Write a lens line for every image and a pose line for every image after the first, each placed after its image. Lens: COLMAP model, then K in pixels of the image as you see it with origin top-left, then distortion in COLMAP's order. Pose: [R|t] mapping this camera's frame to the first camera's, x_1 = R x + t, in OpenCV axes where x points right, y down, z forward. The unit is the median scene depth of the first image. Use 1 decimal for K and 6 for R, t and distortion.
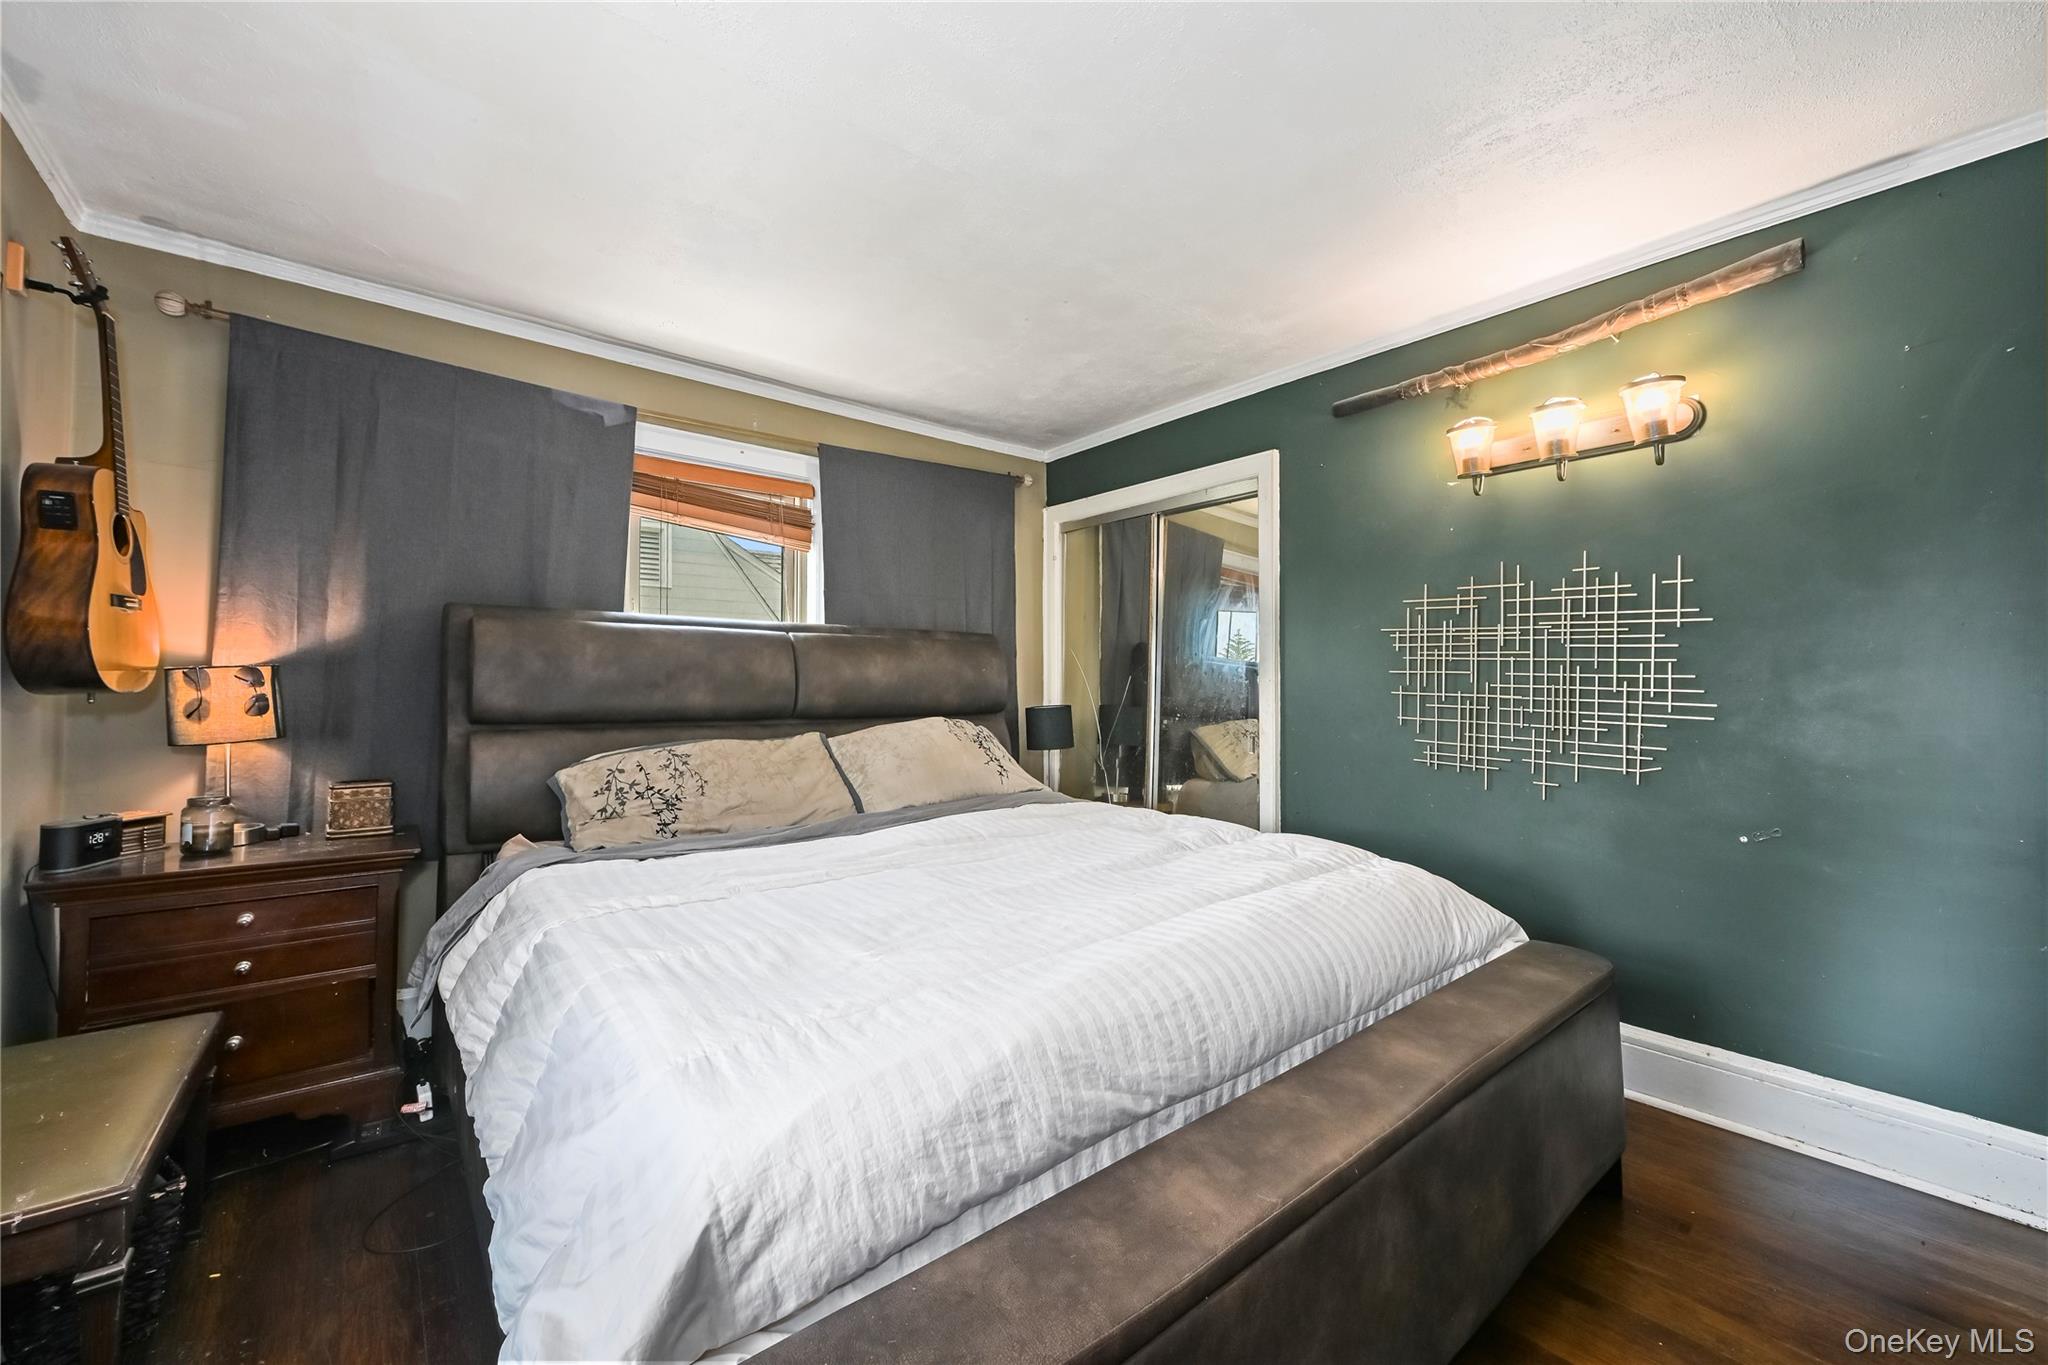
lens RADIAL K [[795.4, 0, 1022.0], [0, 795.4, 668.7], [0, 0, 1]] dist [0.010179, 0.000032]
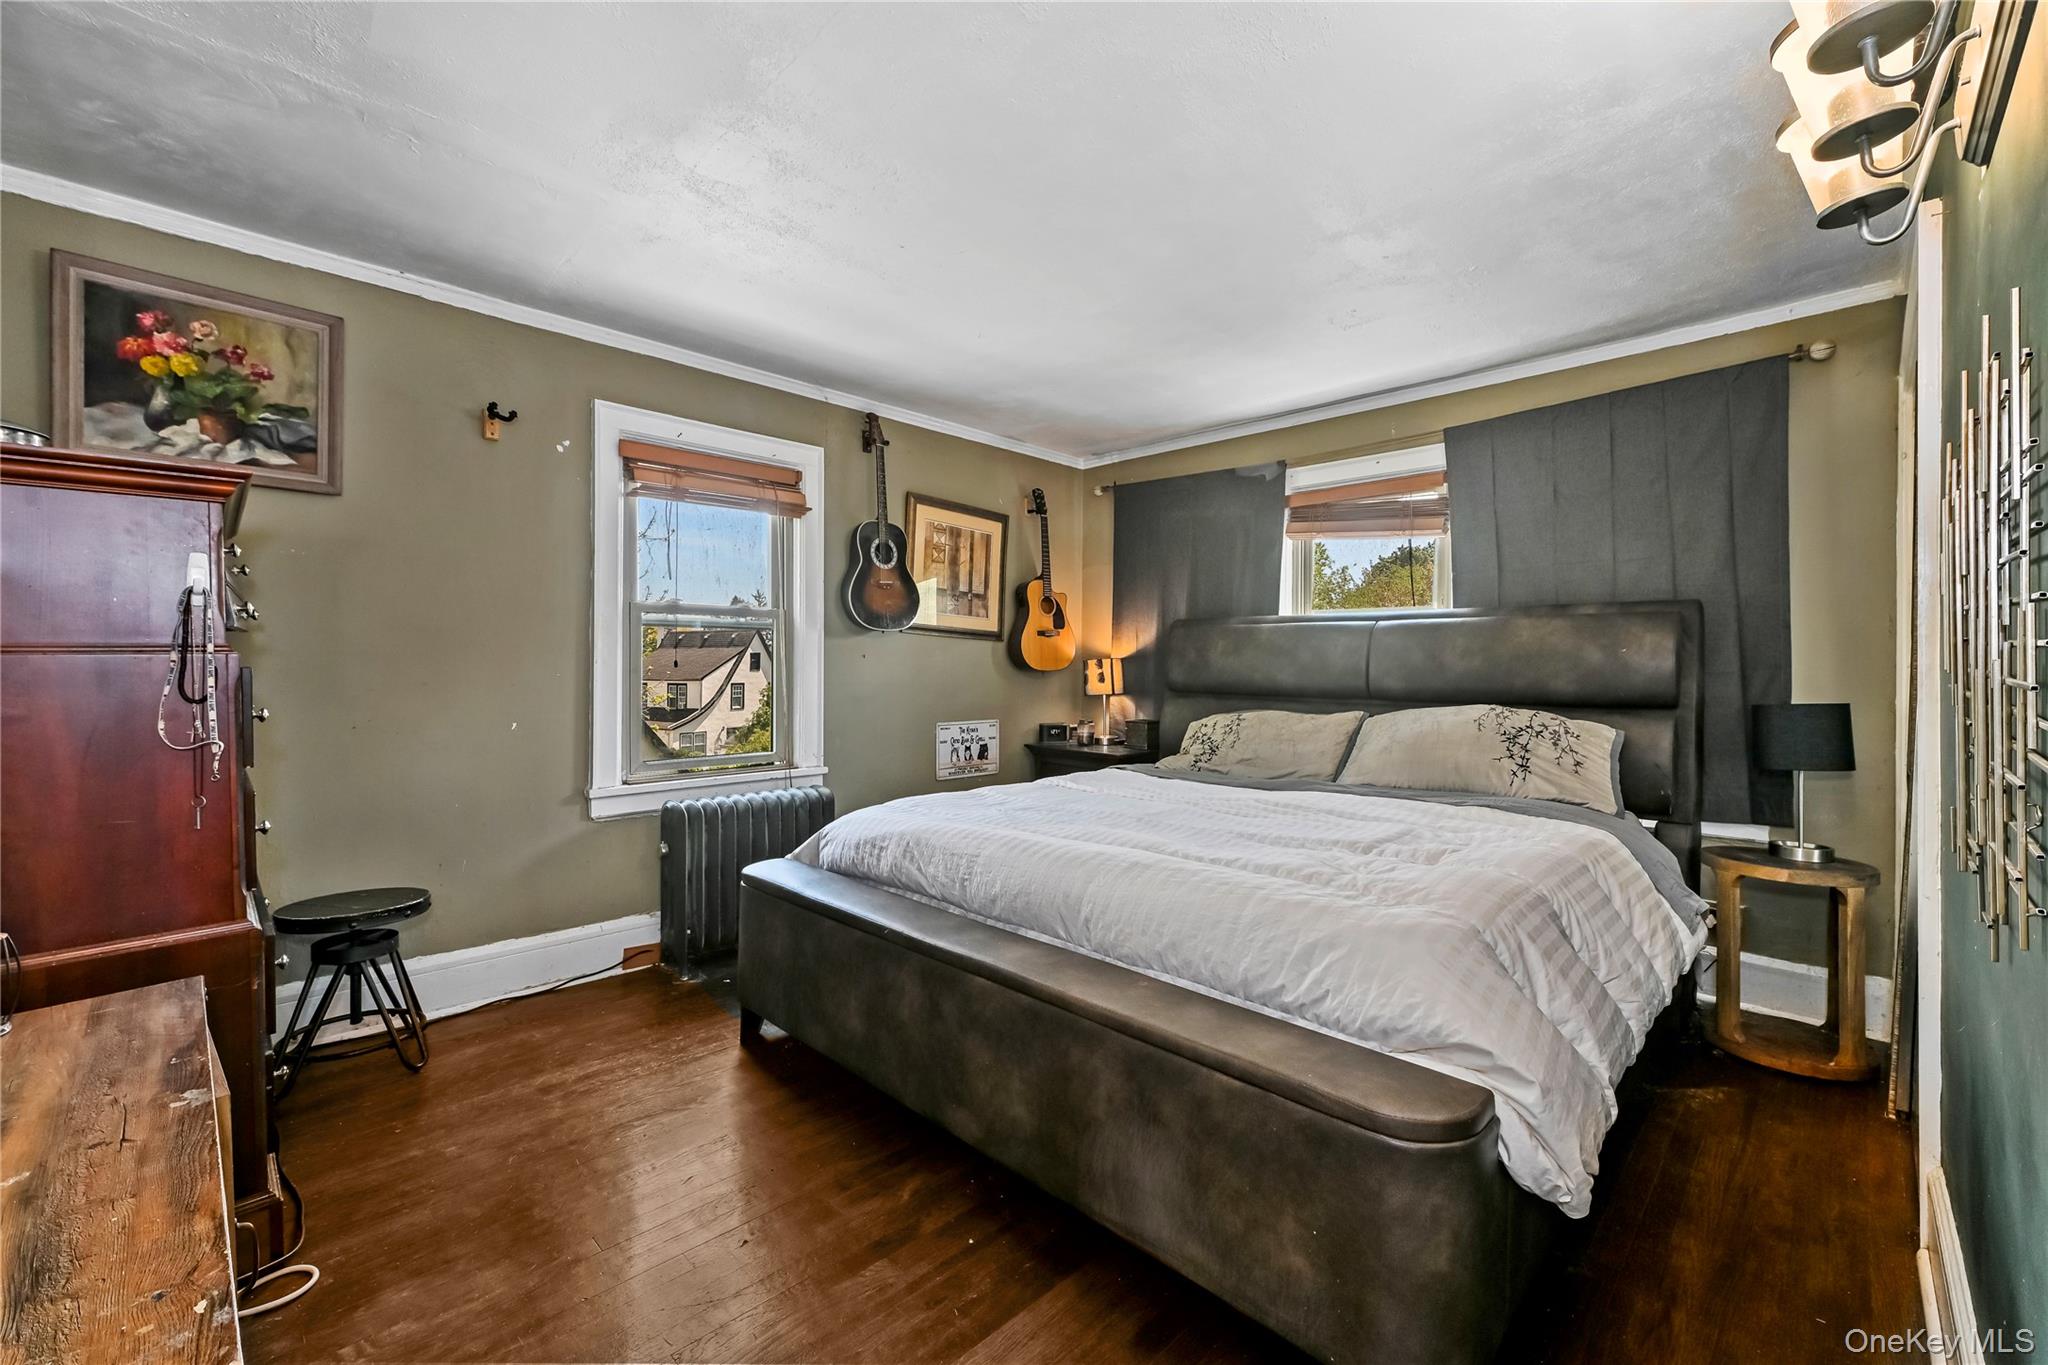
lens RADIAL K [[837.7, 0, 1020.6], [0, 837.7, 673.0], [0, 0, 1]] dist [0.006213, -0.002579]
pose [[0.099977, 0.000227, -0.994990, 0.914934], [0.007390, 0.999972, 0.000971, 0.023106], [0.994962, -0.007450, 0.099973, 0.449775]]
